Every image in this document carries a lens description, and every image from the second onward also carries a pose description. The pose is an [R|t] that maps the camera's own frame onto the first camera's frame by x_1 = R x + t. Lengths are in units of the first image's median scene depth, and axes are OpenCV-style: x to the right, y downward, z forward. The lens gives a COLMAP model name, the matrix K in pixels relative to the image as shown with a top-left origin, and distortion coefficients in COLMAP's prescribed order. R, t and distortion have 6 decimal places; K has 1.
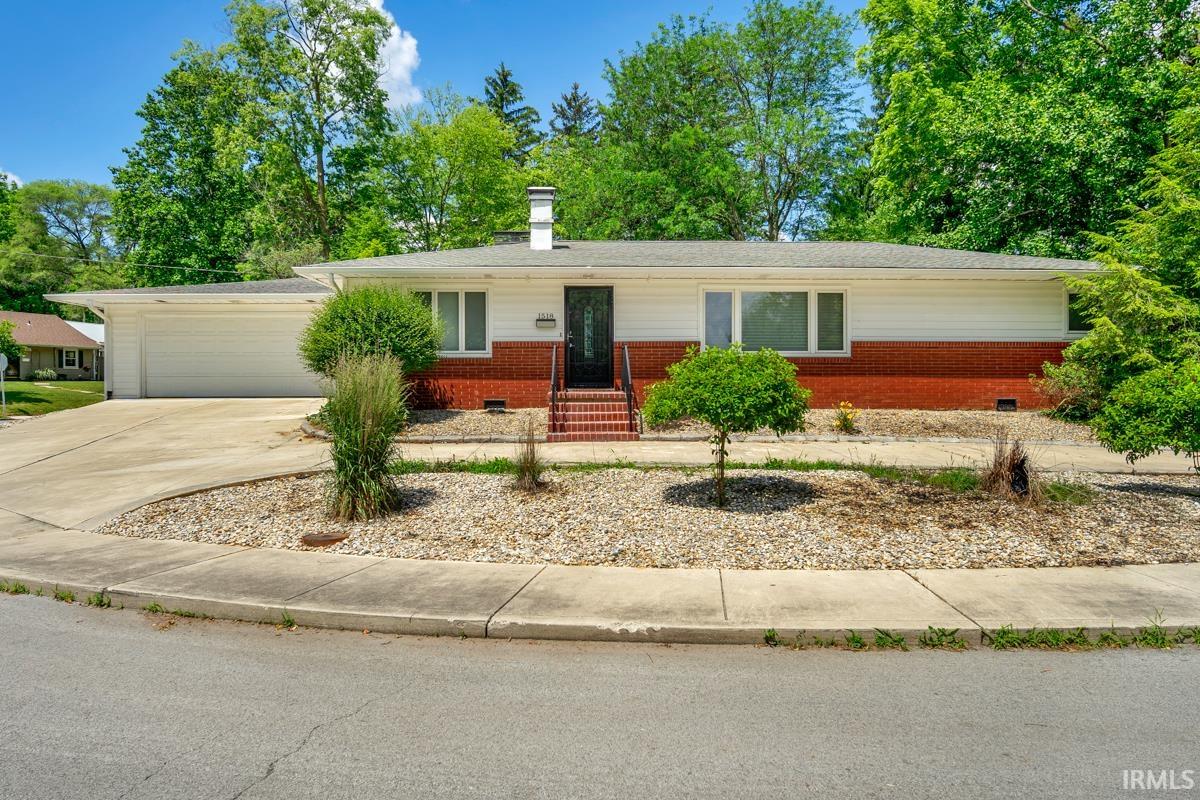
lens RADIAL K [[876.1, 0, 600.0], [0, 876.1, 400.0], [0, 0, 1]] dist [-0.001438, 0.000610]
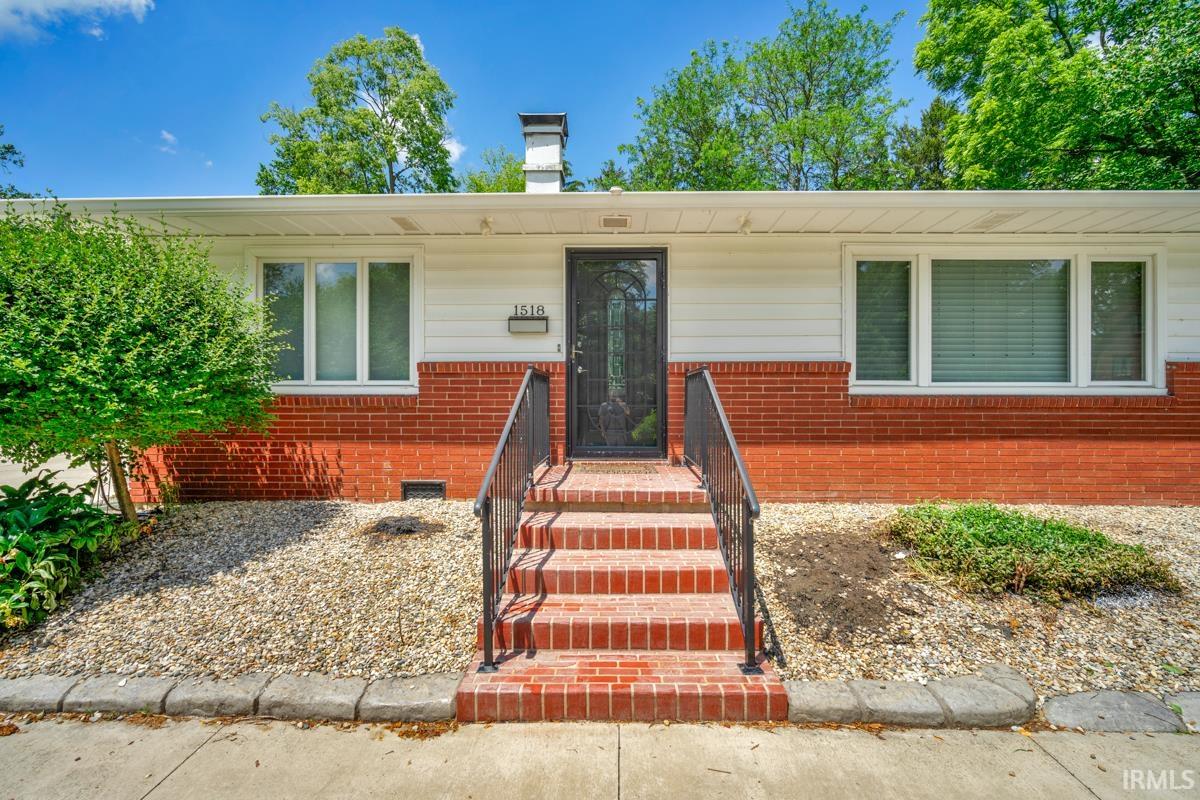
lens RADIAL K [[540.8, 0, 603.9], [0, 540.8, 401.3], [0, 0, 1]] dist [-0.002086, 0.001502]
pose [[0.998823, 0.003931, -0.048335, -0.004836], [-0.004020, 0.999990, -0.001744, -0.044201], [0.048327, 0.001936, 0.998830, 0.695031]]
